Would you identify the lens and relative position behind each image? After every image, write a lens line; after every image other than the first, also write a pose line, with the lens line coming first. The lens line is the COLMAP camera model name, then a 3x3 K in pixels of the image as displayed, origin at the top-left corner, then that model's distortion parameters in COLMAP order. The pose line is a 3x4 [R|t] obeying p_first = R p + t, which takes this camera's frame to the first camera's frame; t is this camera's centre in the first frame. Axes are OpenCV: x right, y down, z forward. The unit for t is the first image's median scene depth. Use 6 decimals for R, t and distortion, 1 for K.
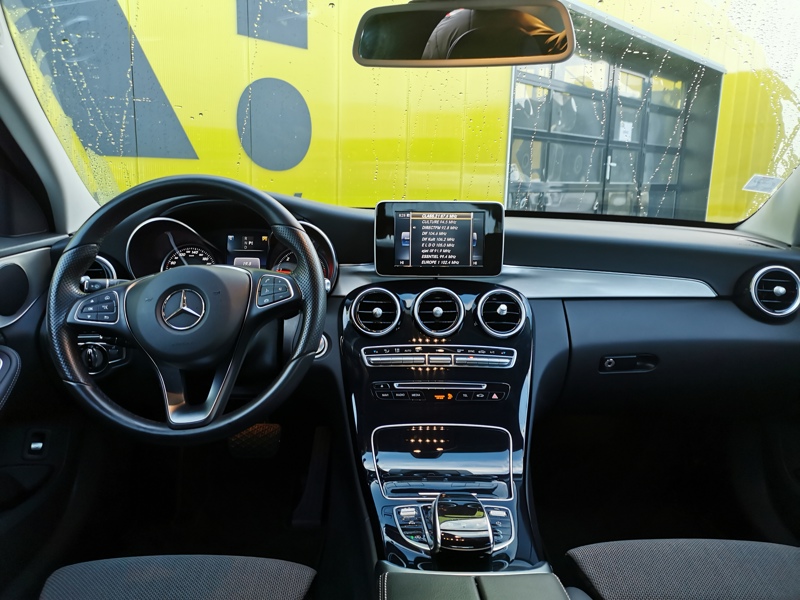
lens RADIAL K [[608.0, 0, 391.4], [0, 608.0, 311.5], [0, 0, 1]] dist [0.015721, -0.004756]
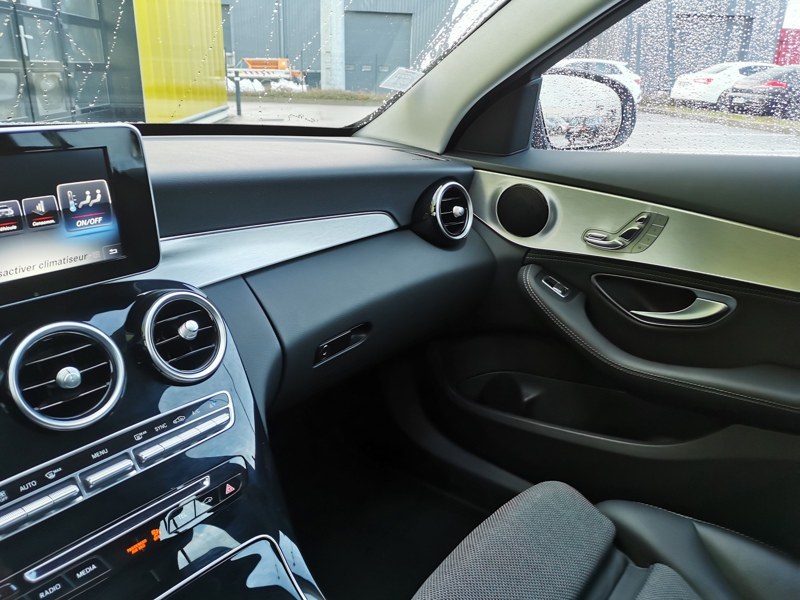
lens RADIAL K [[608.0, 0, 391.4], [0, 608.0, 311.5], [0, 0, 1]] dist [0.015721, -0.004756]
pose [[0.646375, -0.276494, 0.711162, -0.081286], [0.142935, 0.959413, 0.243098, -0.124506], [-0.749513, -0.055483, 0.659661, 0.510233]]
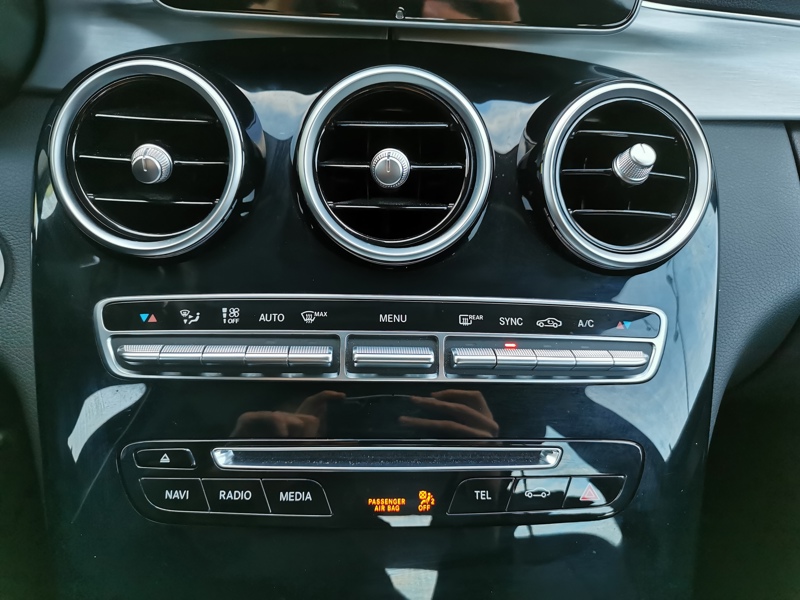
lens RADIAL K [[625.2, 0, 403.1], [0, 625.2, 295.2], [0, 0, 1]] dist [0.021008, -0.006036]
pose [[0.997381, 0.011273, 0.071444, 0.063113], [-0.030713, 0.960310, 0.277238, -0.020697], [-0.065483, -0.278706, 0.958141, 0.729888]]
